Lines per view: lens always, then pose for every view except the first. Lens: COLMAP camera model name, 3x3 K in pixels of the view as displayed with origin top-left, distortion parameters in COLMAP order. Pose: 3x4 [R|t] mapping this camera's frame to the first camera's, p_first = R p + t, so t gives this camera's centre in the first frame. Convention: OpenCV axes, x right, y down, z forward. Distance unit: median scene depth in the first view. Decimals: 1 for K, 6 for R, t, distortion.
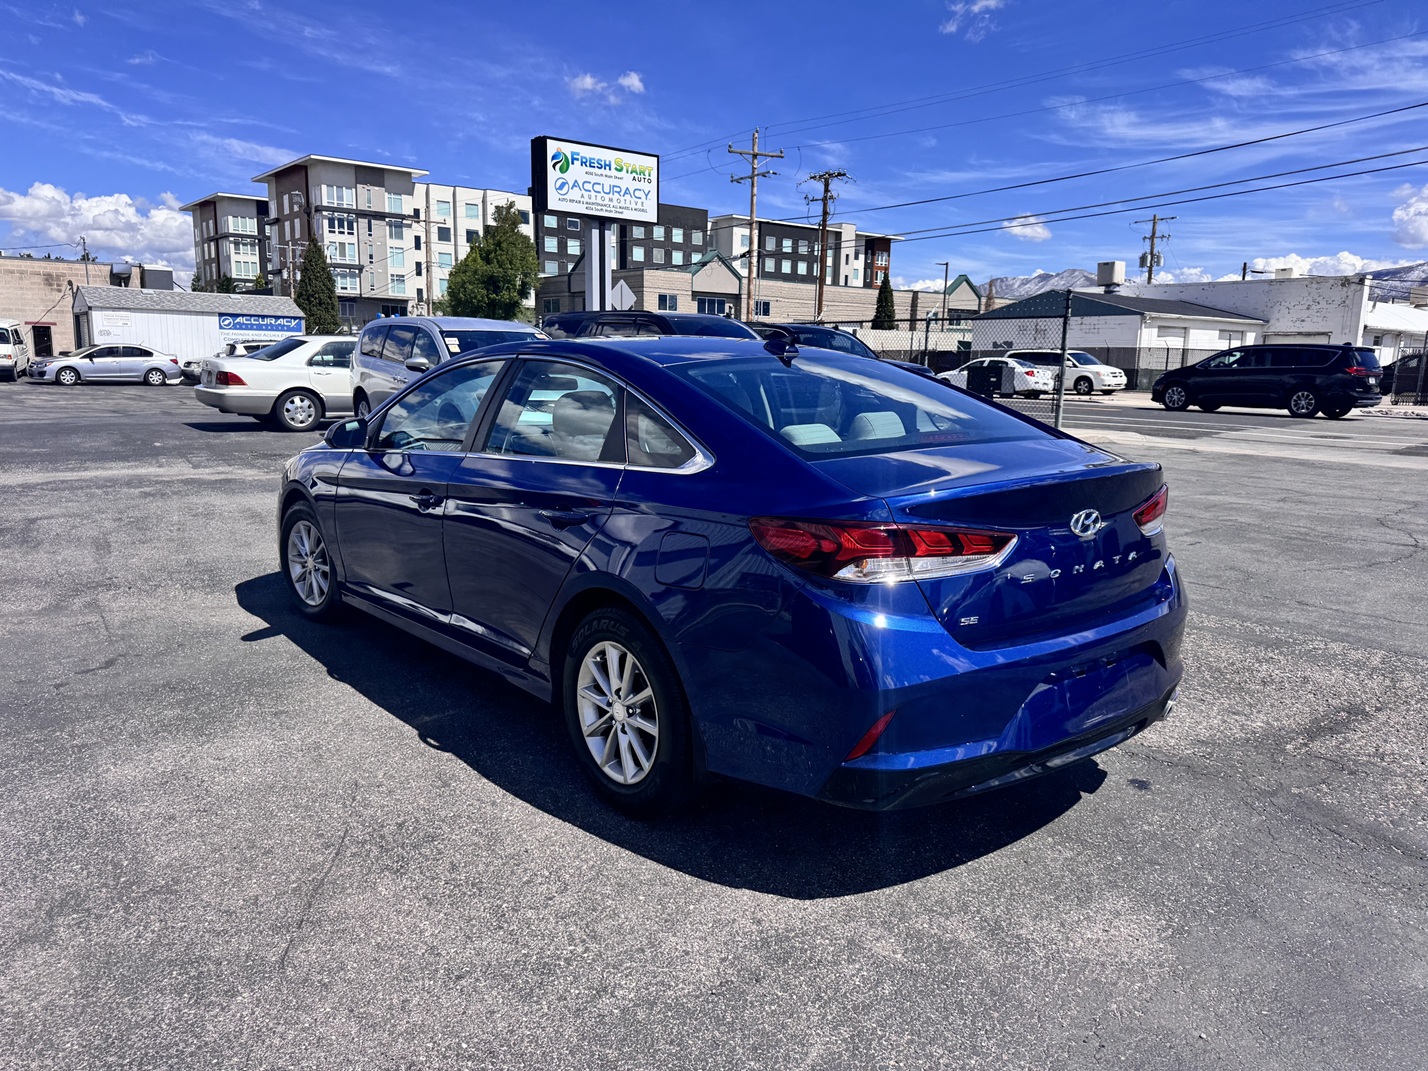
lens RADIAL K [[1038.8, 0, 714.0], [0, 1038.8, 535.5], [0, 0, 1]] dist [0.001287, -0.000555]
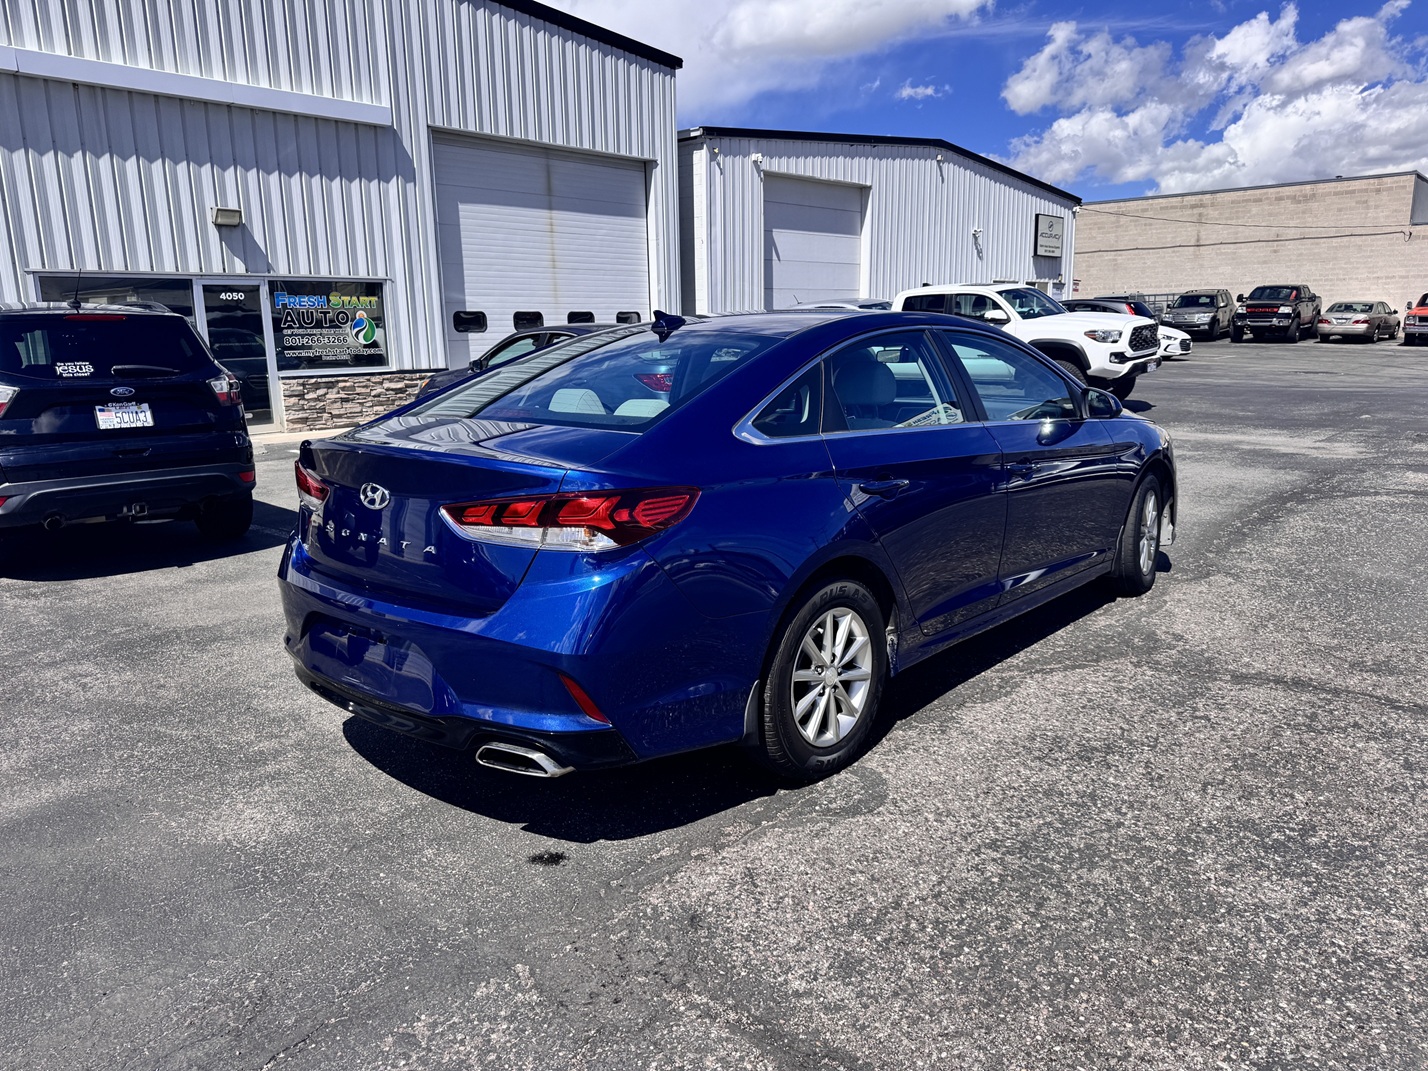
lens RADIAL K [[1038.8, 0, 714.0], [0, 1038.8, 535.5], [0, 0, 1]] dist [0.001287, -0.000555]
pose [[0.157163, 0.181200, -0.970807, 1.327313], [-0.163034, 0.974296, 0.155458, -0.169513], [0.974023, 0.133842, 0.182665, 1.082200]]
